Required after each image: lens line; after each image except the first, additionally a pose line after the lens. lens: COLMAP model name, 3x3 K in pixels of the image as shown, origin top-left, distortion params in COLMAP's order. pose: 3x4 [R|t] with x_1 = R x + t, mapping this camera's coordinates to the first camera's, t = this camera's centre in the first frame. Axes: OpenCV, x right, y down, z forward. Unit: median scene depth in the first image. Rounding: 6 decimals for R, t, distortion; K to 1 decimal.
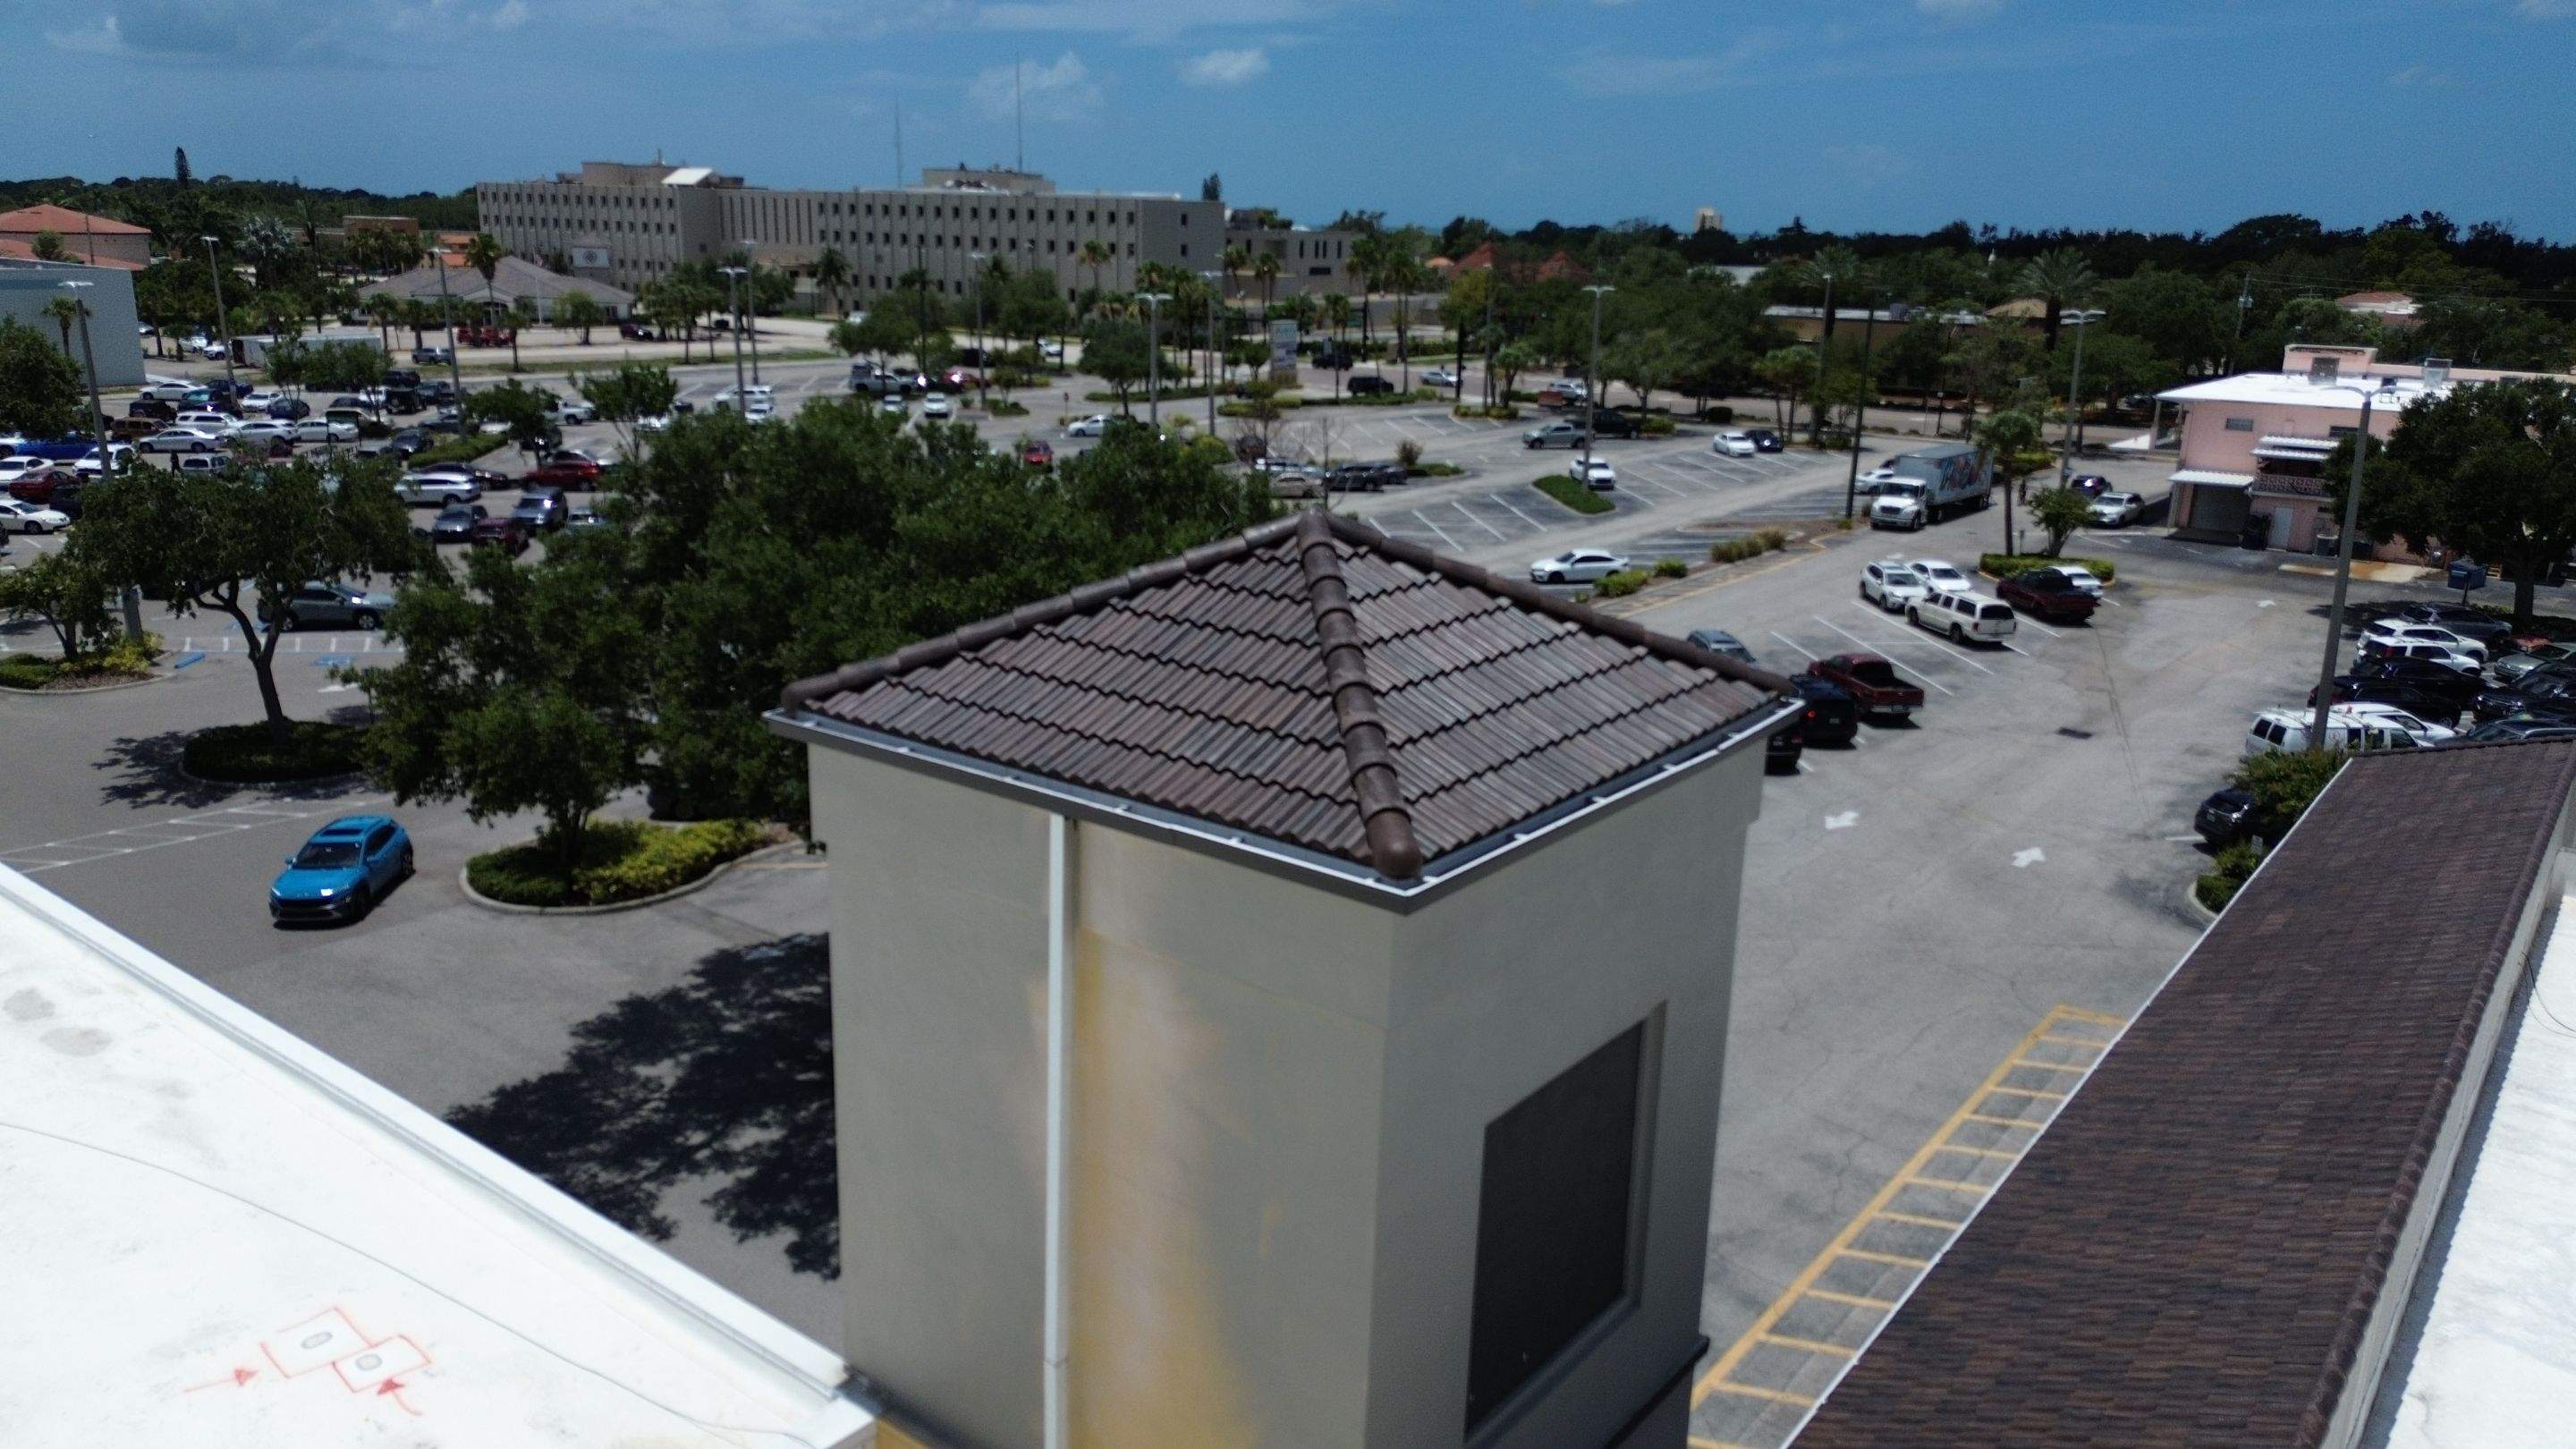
lens RADIAL K [[1802.9, 0, 1284.2], [0, 1802.9, 727.2], [0, 0, 1]] dist [0.087829, -0.088844]
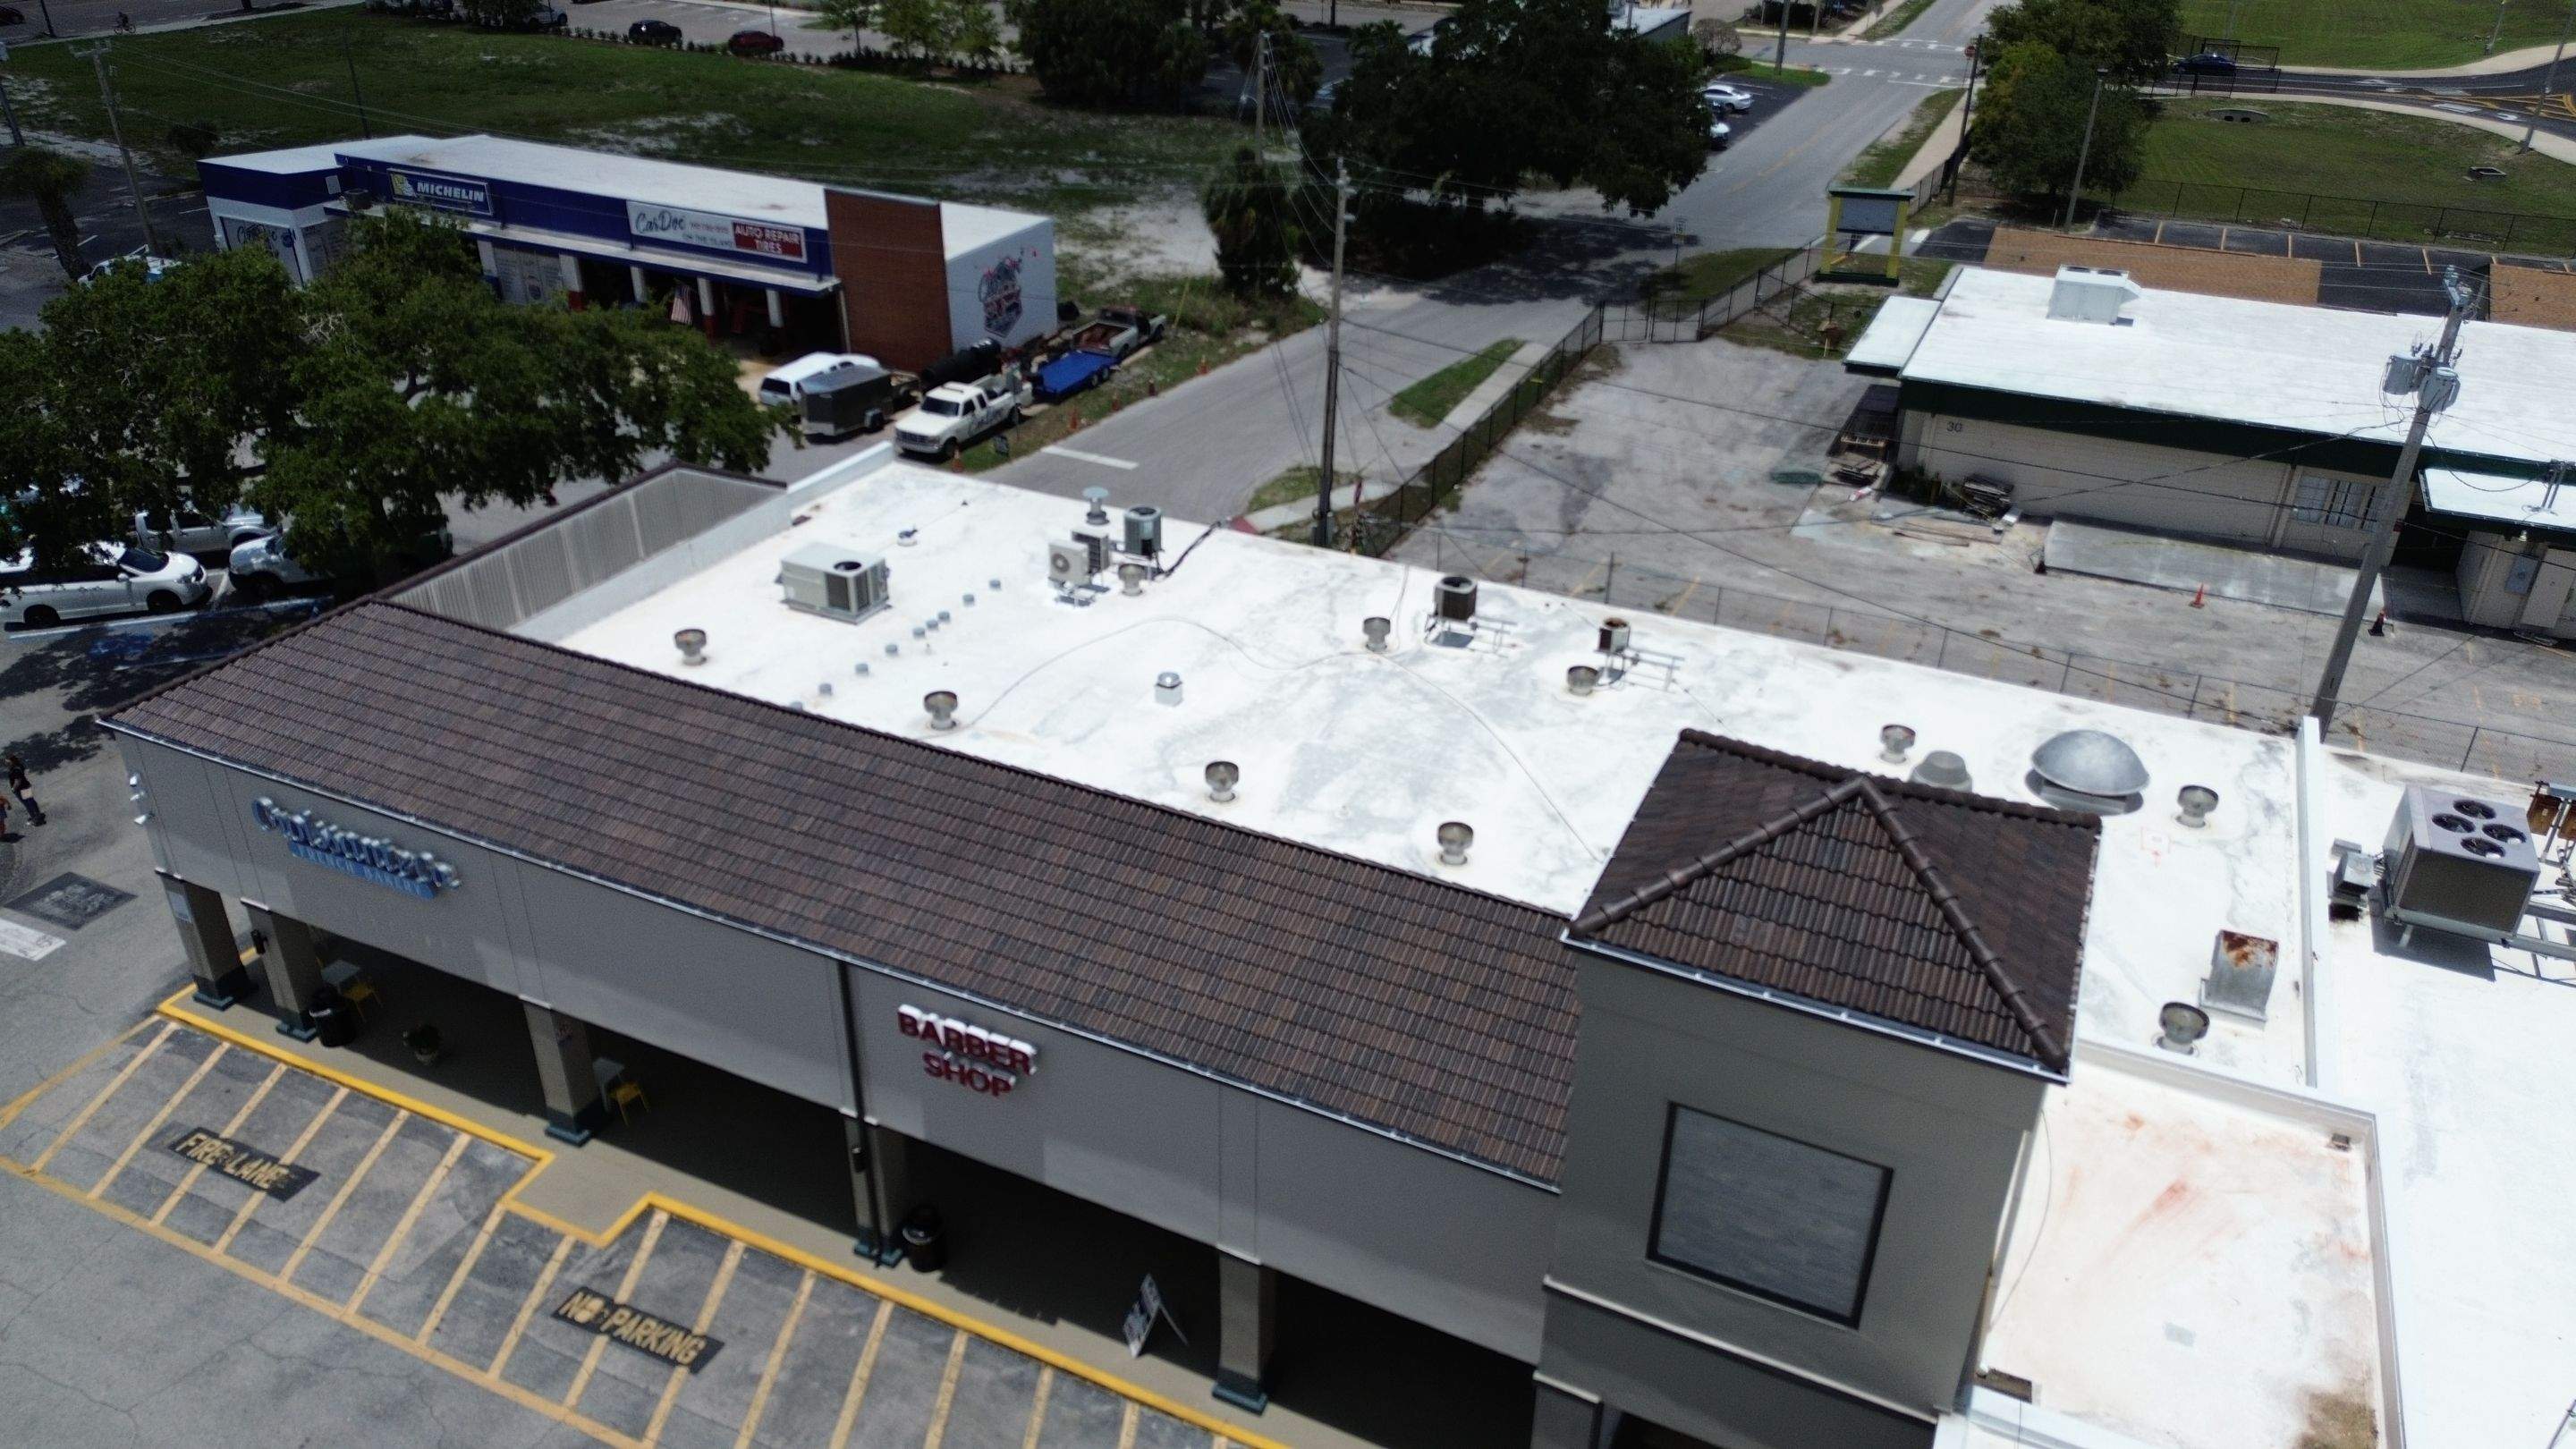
lens RADIAL K [[1802.9, 0, 1284.2], [0, 1802.9, 727.2], [0, 0, 1]] dist [0.087829, -0.088844]
pose [[-0.220079, -0.497517, 0.839072, -0.153058], [0.242443, 0.805275, 0.541067, -0.146548], [-0.944874, 0.322505, -0.056605, 0.194365]]
